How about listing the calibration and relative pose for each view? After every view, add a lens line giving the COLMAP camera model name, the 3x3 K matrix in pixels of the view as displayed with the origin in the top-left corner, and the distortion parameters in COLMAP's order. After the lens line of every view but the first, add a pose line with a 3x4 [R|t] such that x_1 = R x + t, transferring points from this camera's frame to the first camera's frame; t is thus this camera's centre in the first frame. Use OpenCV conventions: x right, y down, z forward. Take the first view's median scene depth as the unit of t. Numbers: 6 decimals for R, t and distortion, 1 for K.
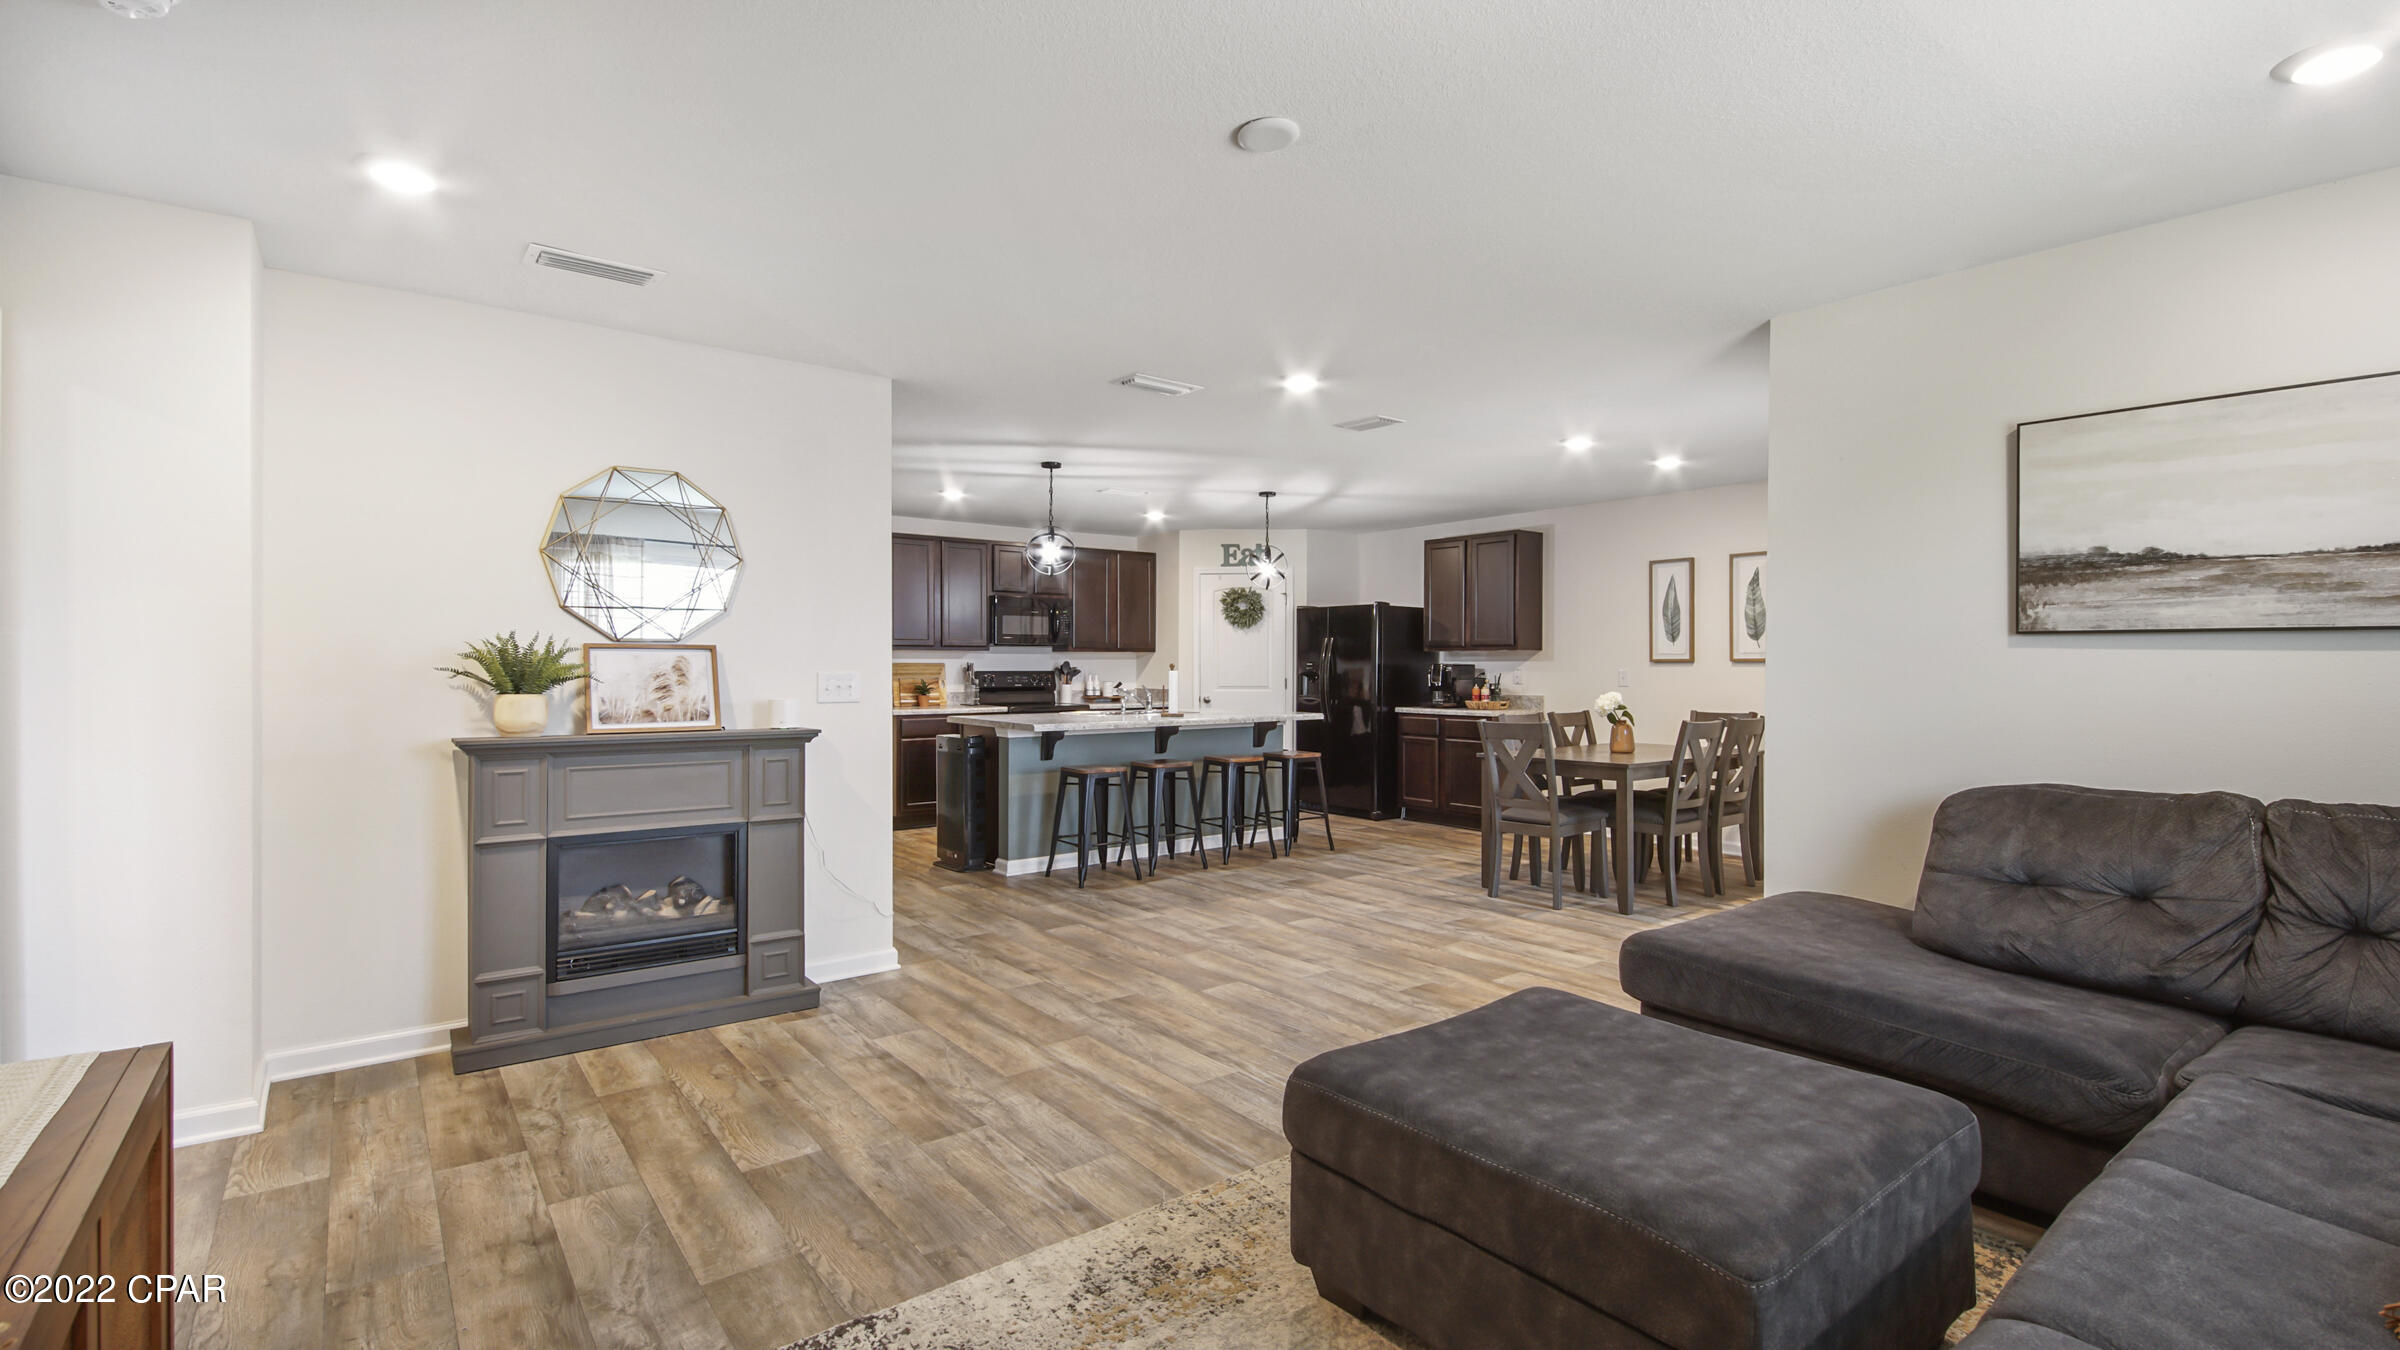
lens RADIAL K [[1089.9, 0, 1194.1], [0, 1089.9, 665.9], [0, 0, 1]] dist [0.031953, -0.024790]
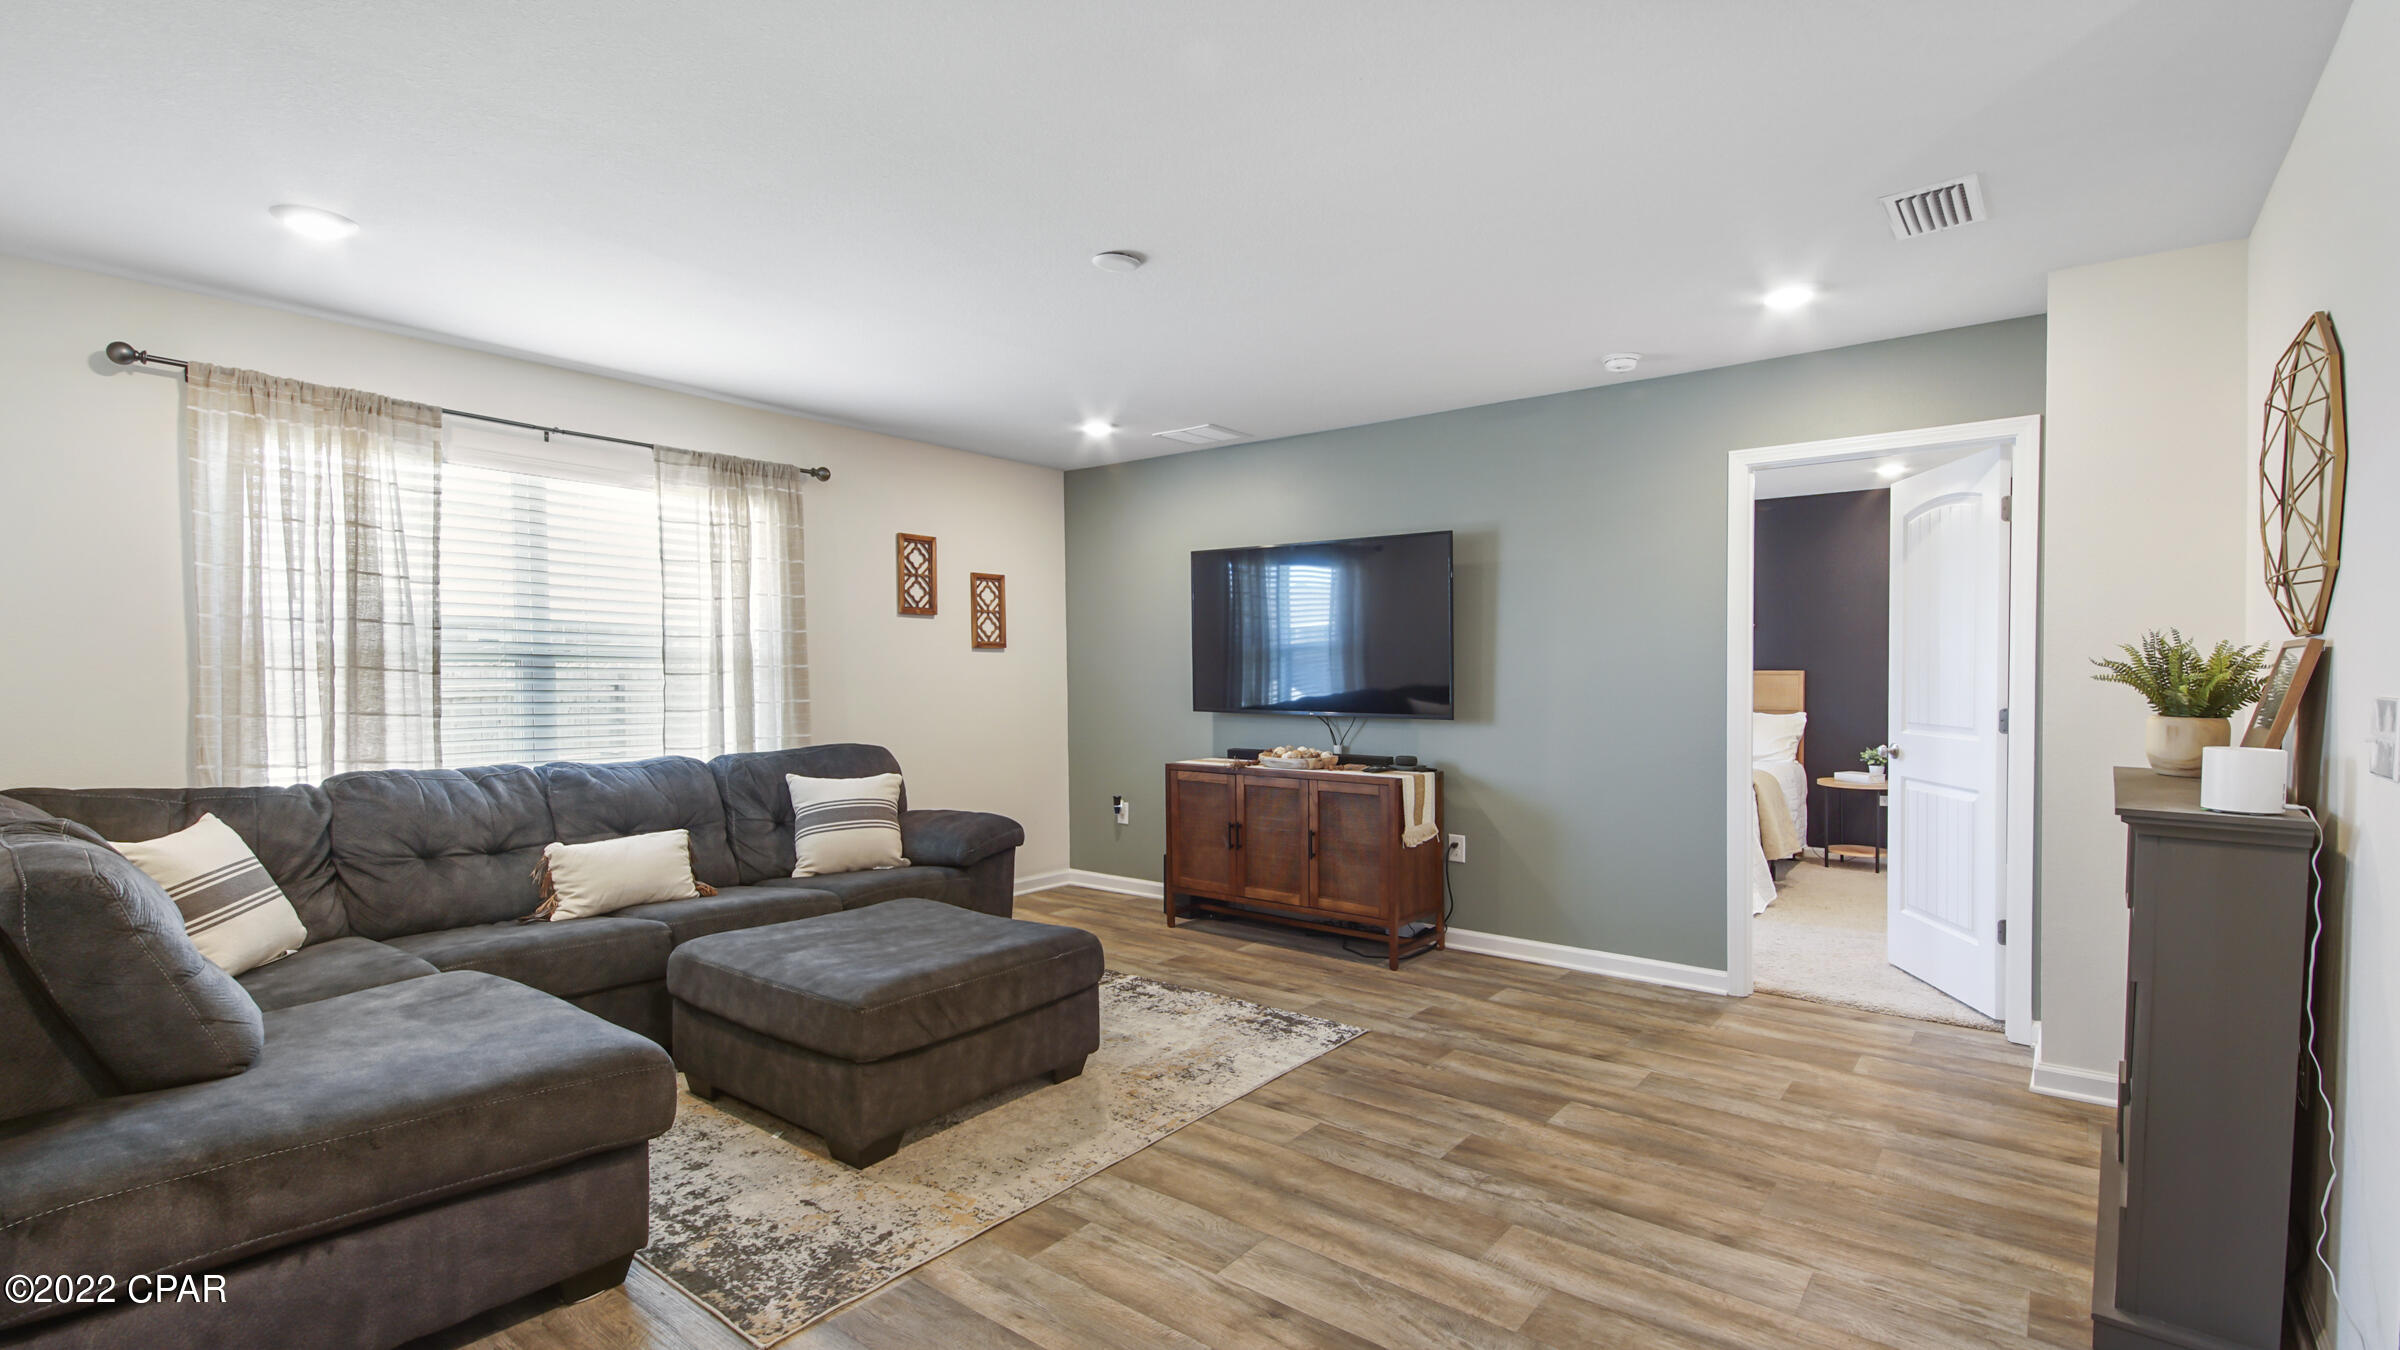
lens RADIAL K [[1104.4, 0, 1181.5], [0, 1104.4, 701.7], [0, 0, 1]] dist [0.032949, -0.013403]
pose [[-0.972811, 0.006916, -0.231497, 0.170284], [0.001493, 0.999721, 0.023592, 0.000412], [0.231596, 0.022605, -0.972549, 1.288975]]
